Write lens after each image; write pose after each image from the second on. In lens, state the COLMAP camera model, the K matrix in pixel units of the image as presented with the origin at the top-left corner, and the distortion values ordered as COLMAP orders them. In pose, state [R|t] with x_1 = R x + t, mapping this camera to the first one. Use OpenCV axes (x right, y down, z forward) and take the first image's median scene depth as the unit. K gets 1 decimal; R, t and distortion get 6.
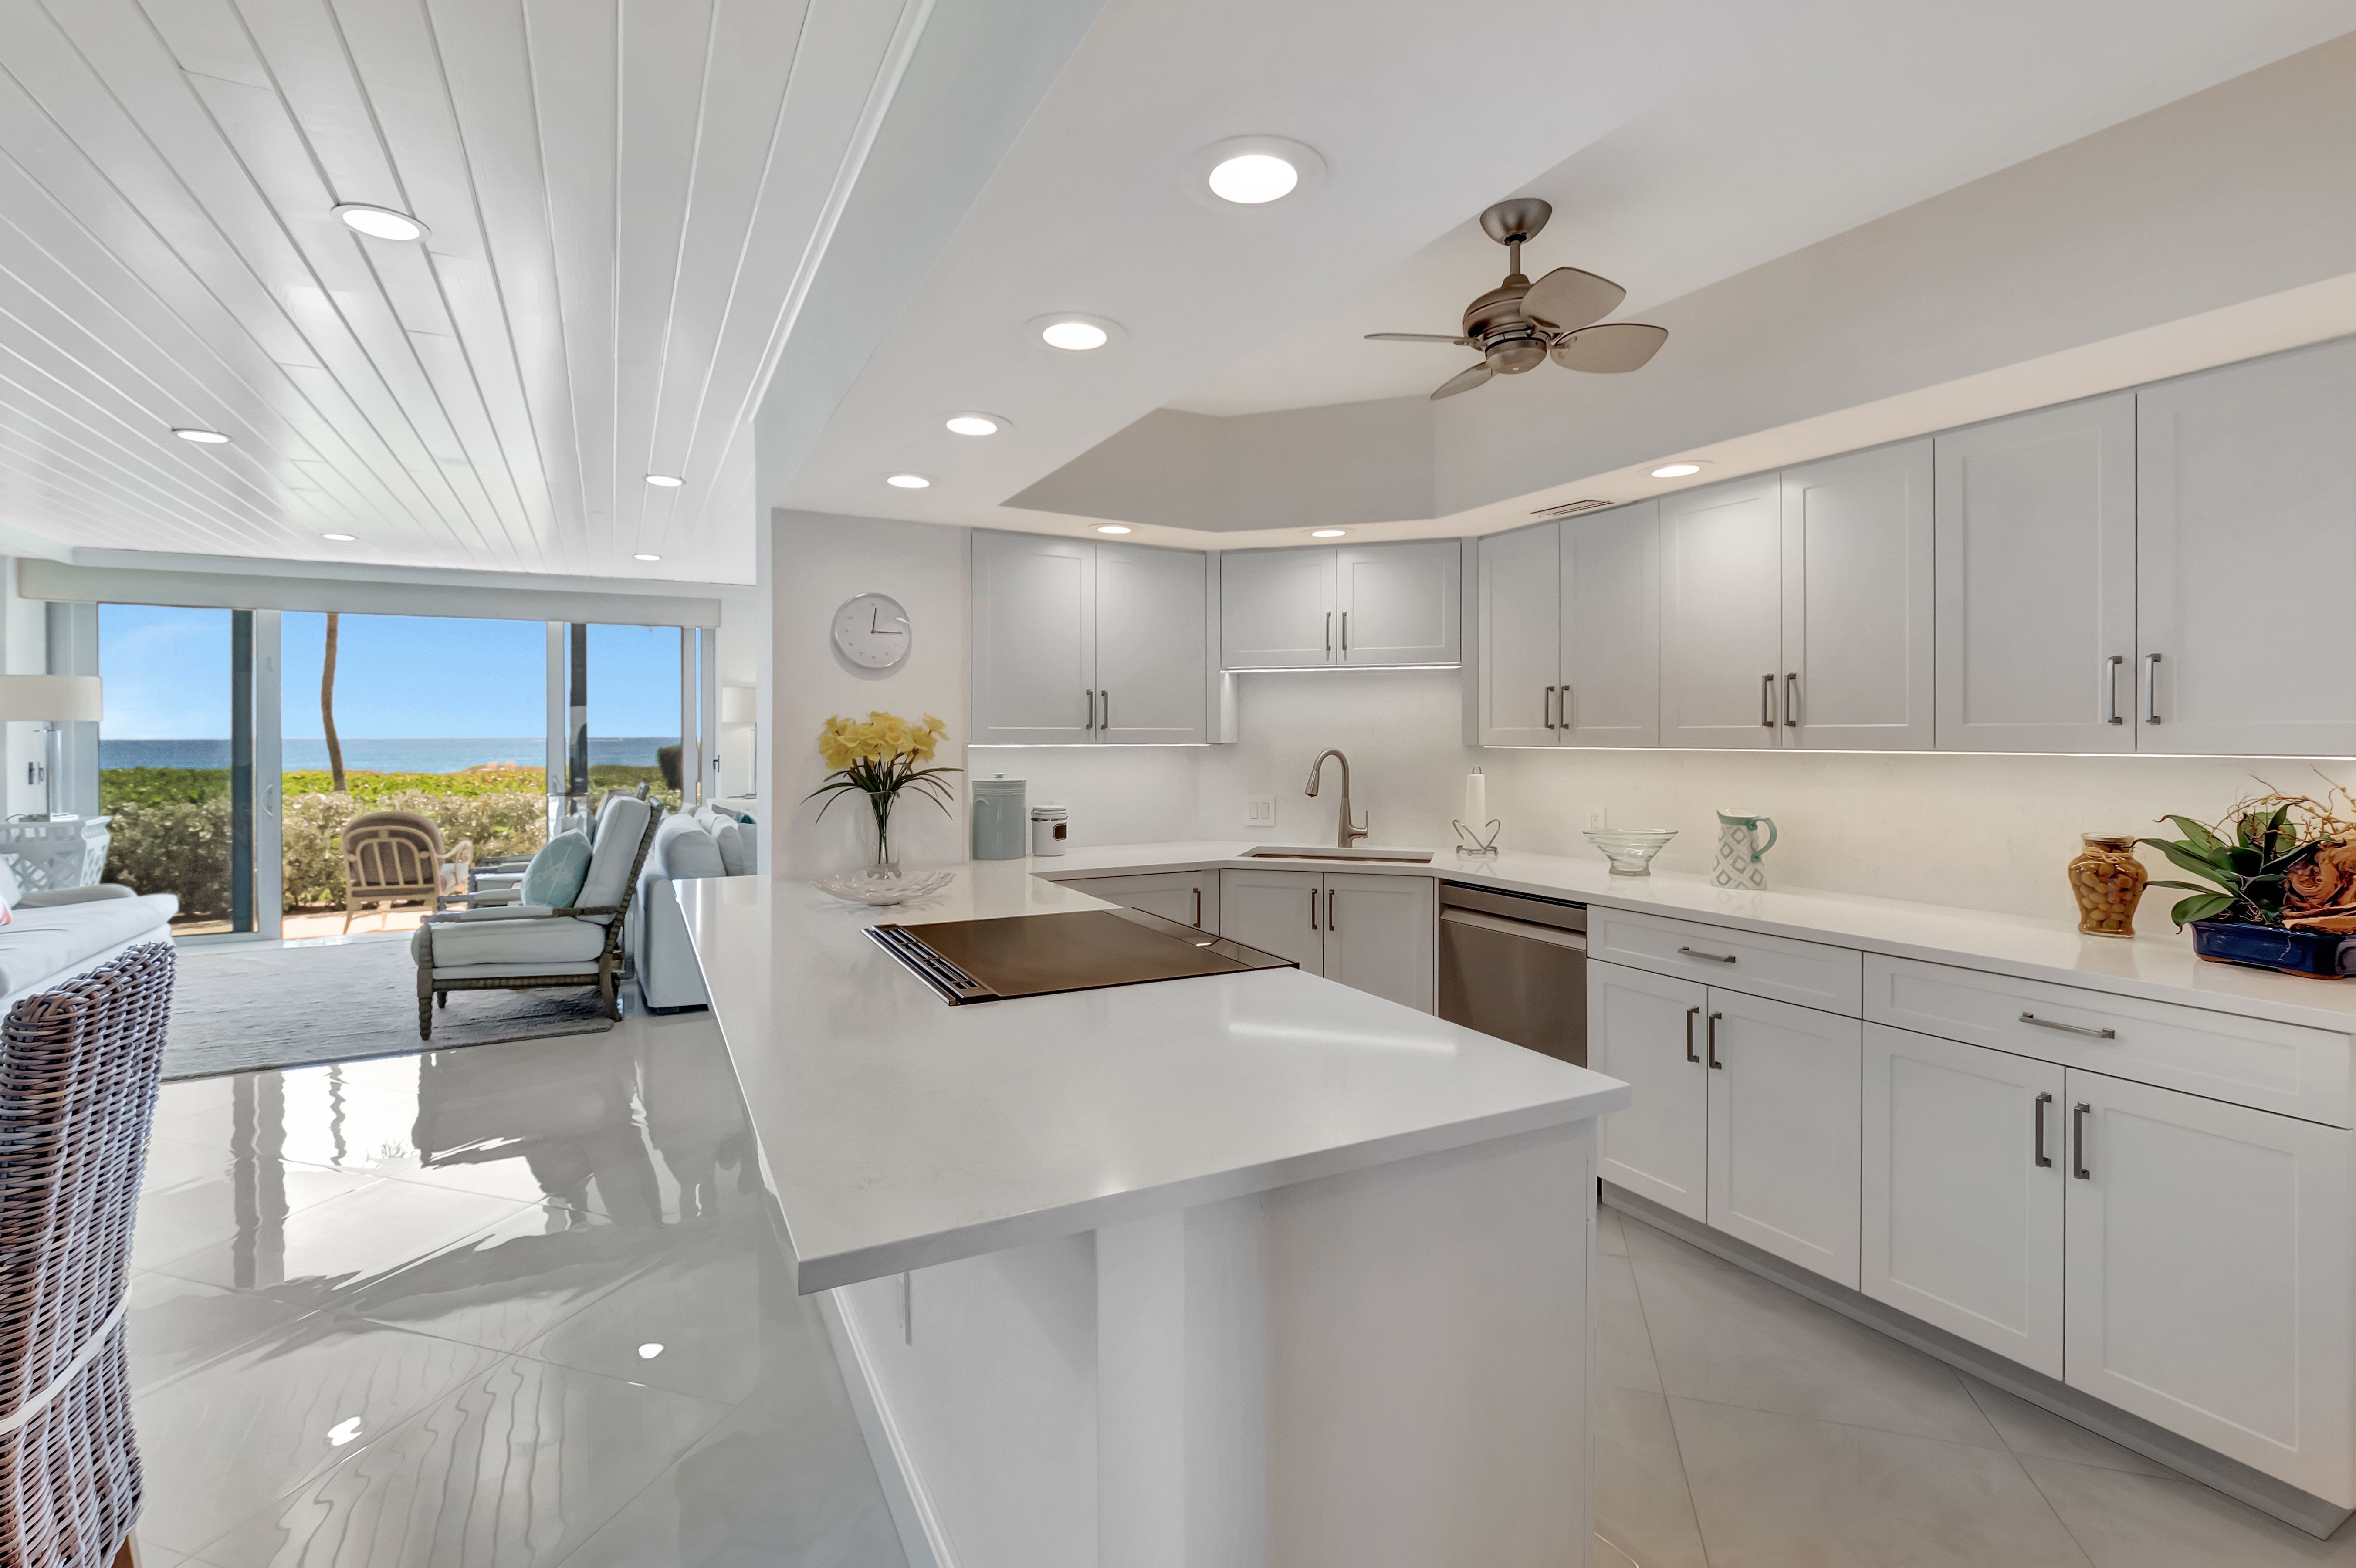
lens RADIAL K [[1061.9, 0, 1153.6], [0, 1061.9, 745.1], [0, 0, 1]] dist [-0.000986, -0.001842]
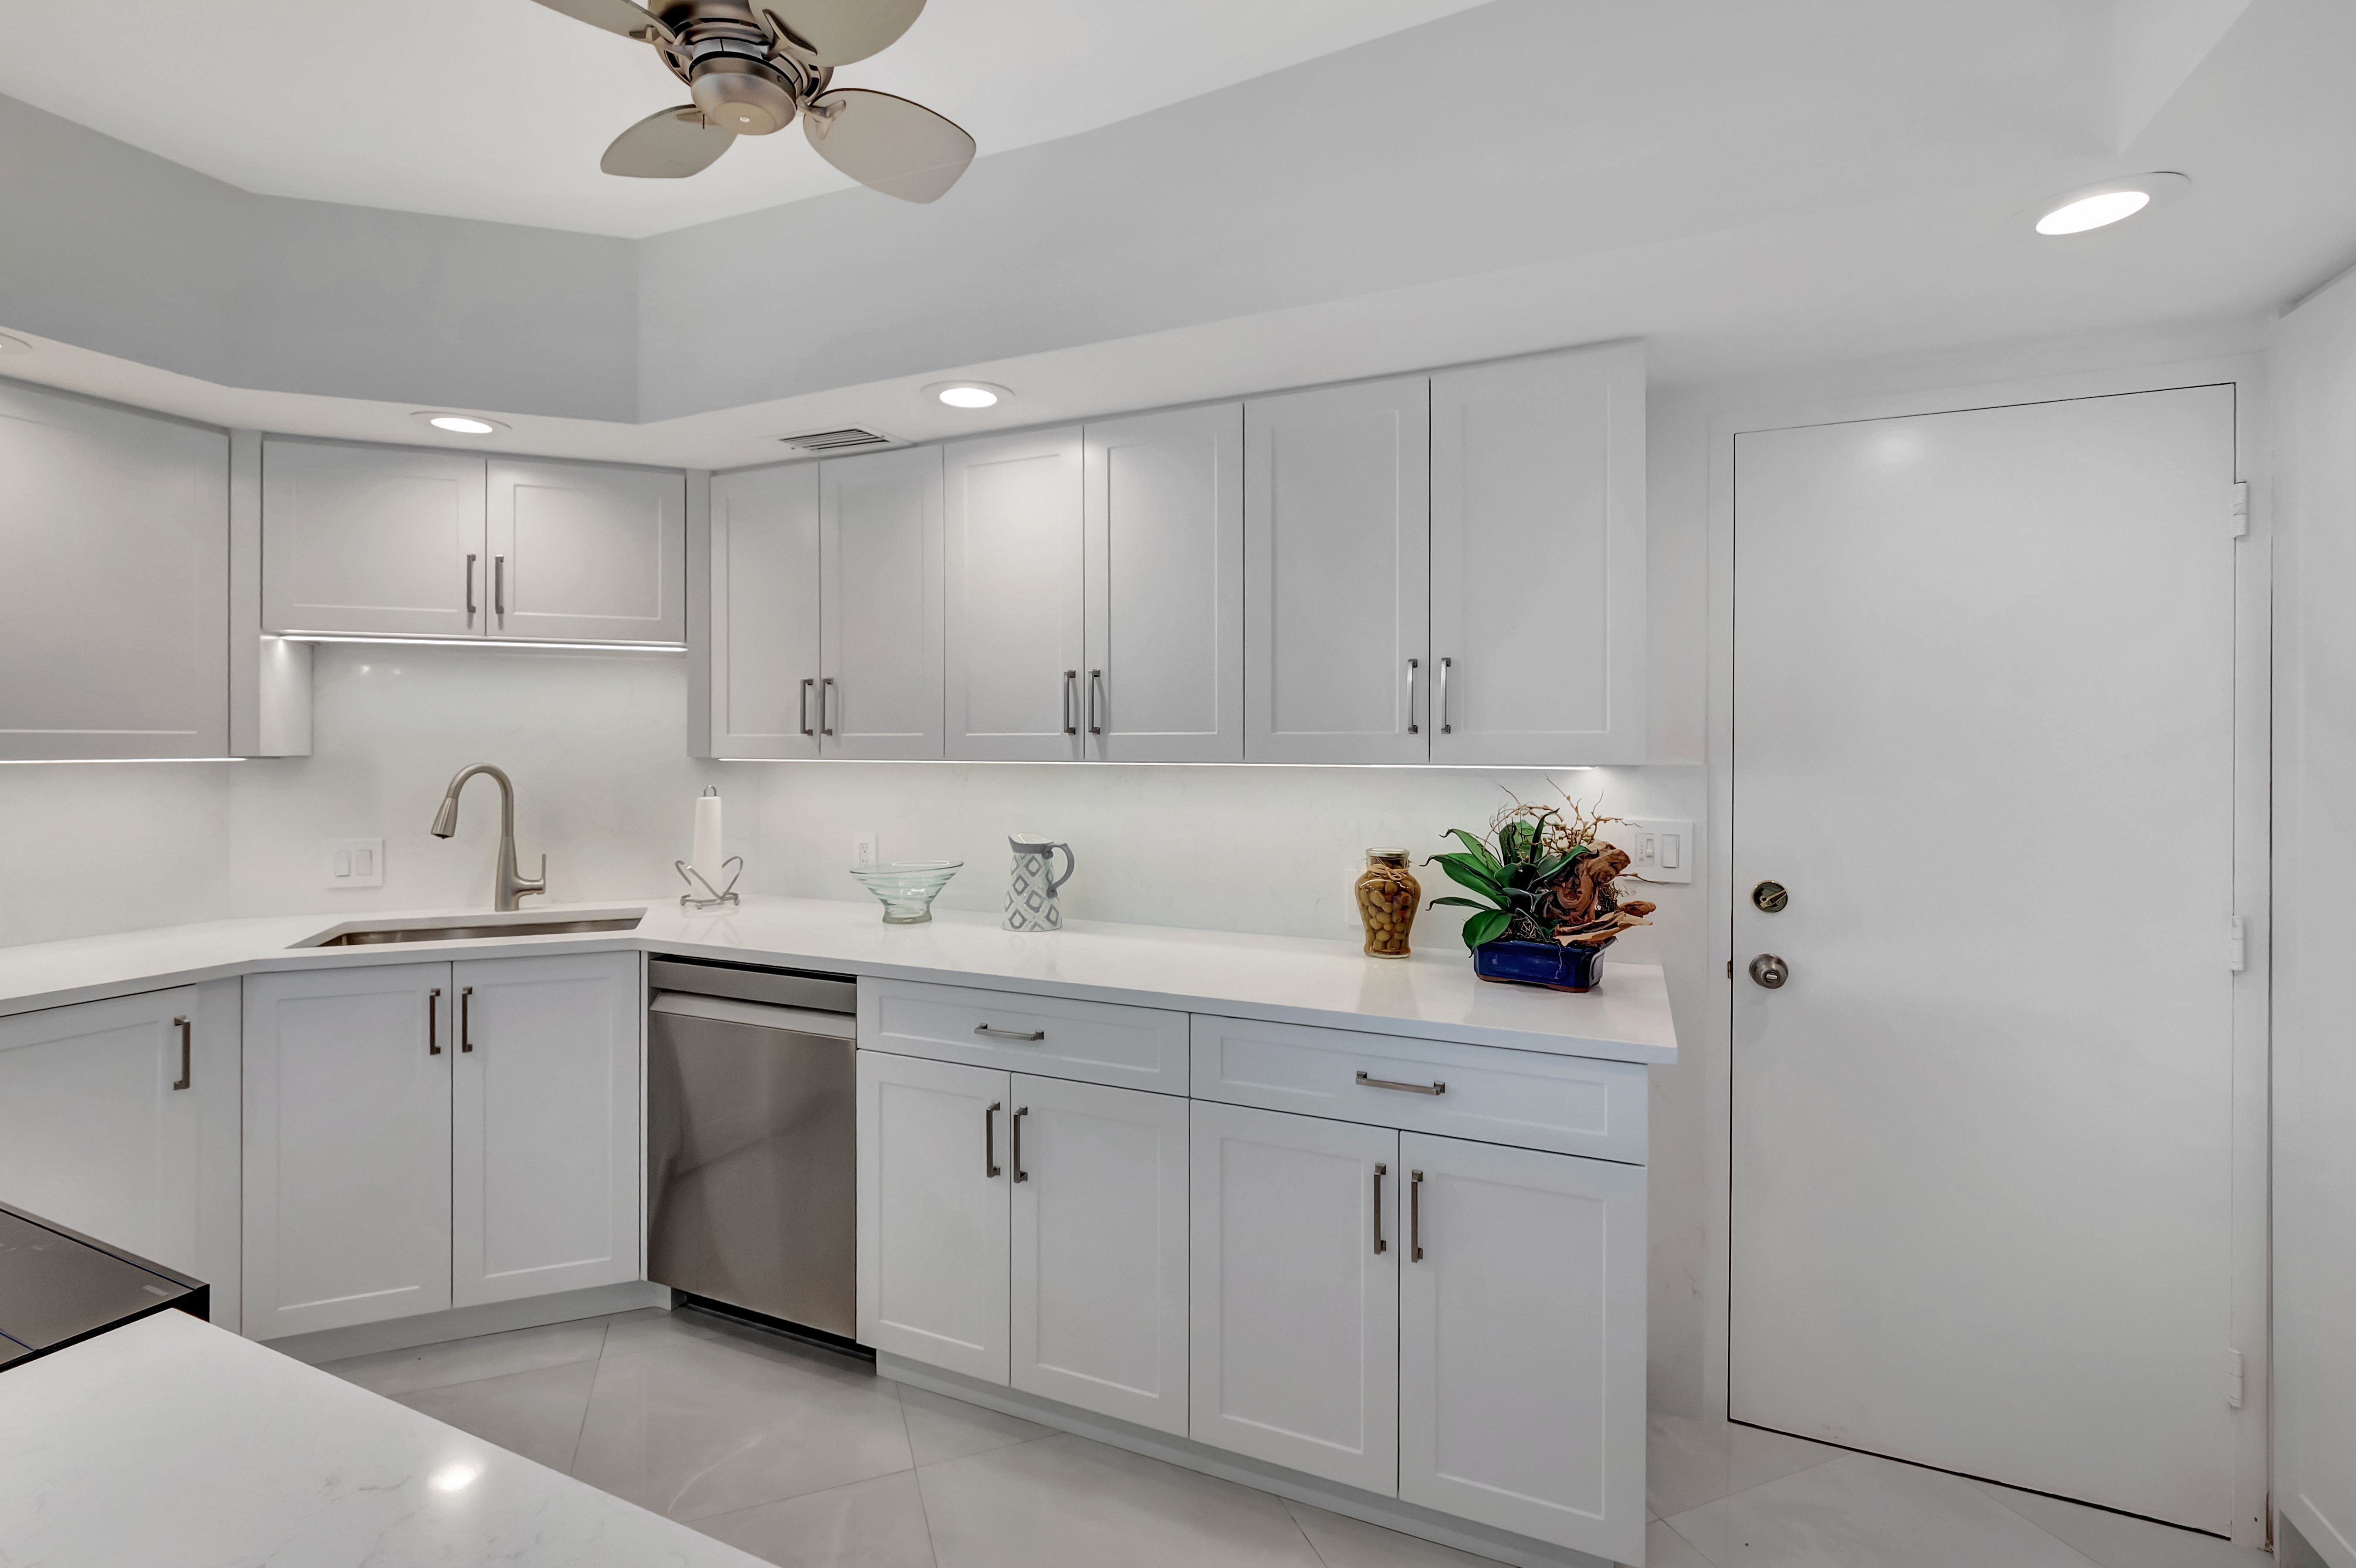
lens RADIAL K [[1061.9, 0, 1165.2], [0, 1061.9, 746.4], [0, 0, 1]] dist [-0.000986, -0.001842]
pose [[0.778861, 0.001440, 0.627195, 0.093686], [0.003507, 0.999972, -0.006651, -0.001519], [-0.627187, 0.007380, 0.778834, 0.242032]]
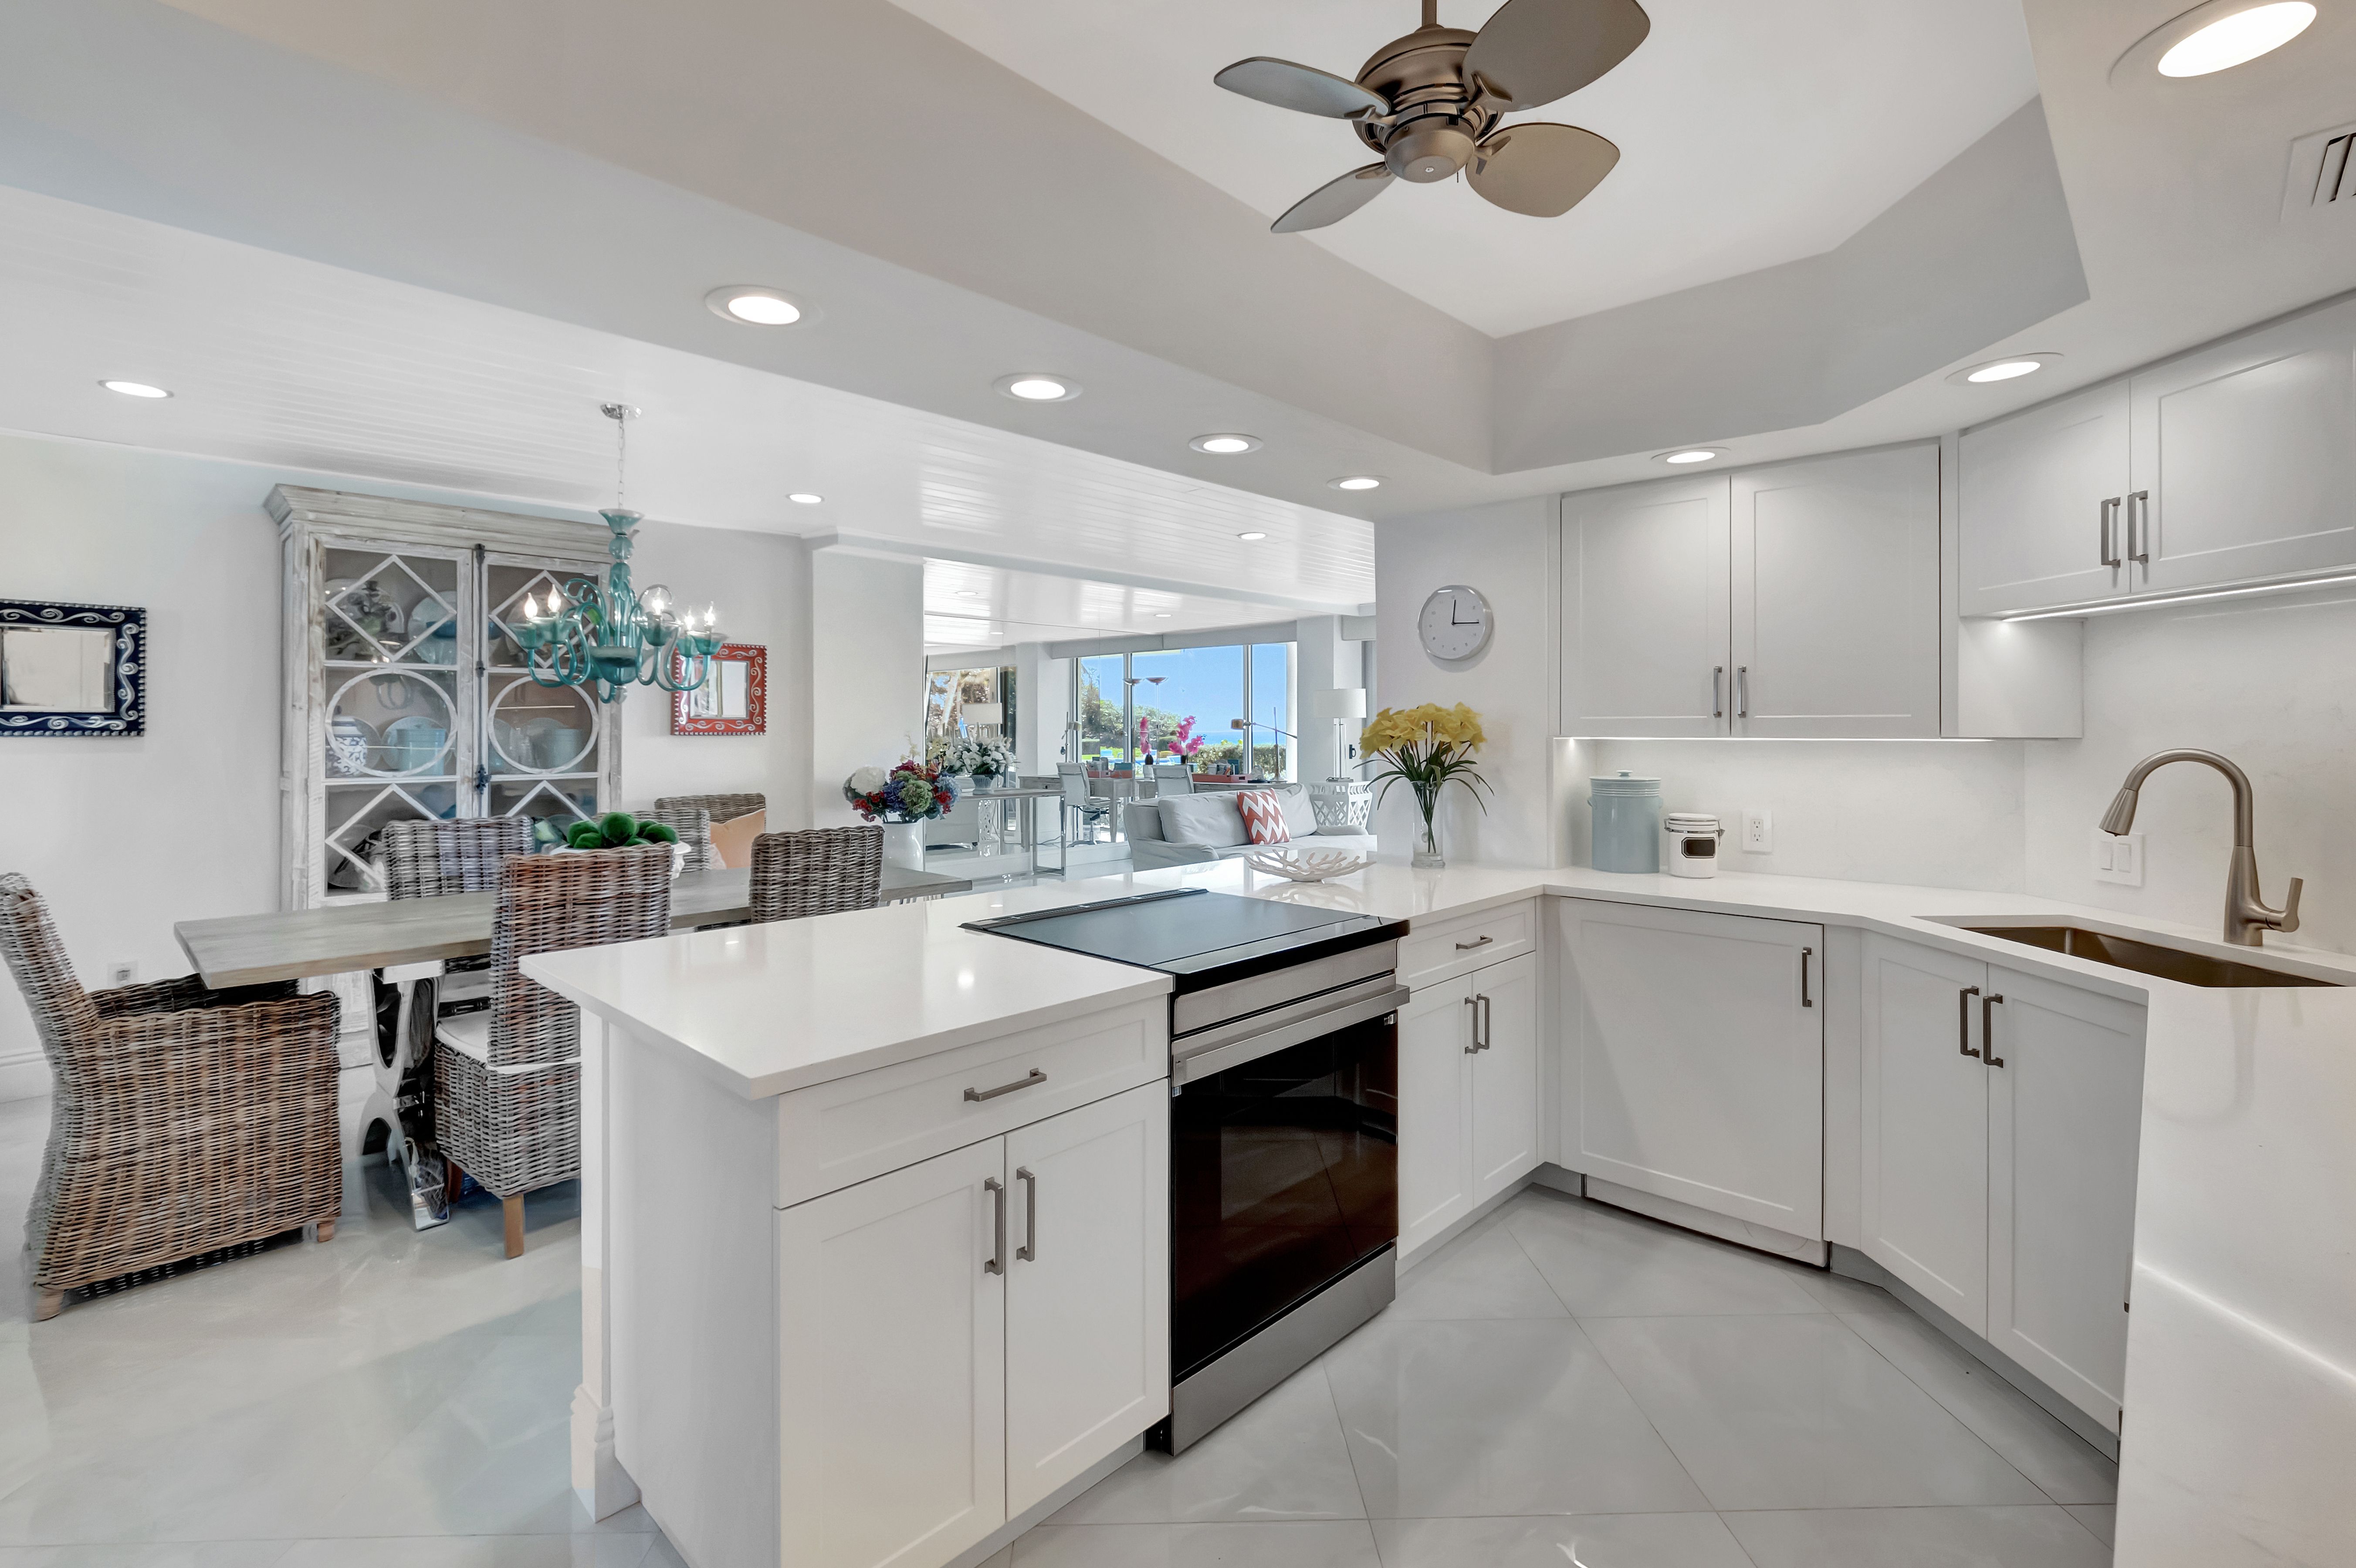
lens RADIAL K [[1061.9, 0, 1147.1], [0, 1061.9, 729.1], [0, 0, 1]] dist [-0.000986, -0.001842]
pose [[0.310484, 0.000720, -0.950578, 0.559892], [-0.007798, 0.999968, -0.001790, -0.001747], [0.950547, 0.007969, 0.310479, 0.383748]]
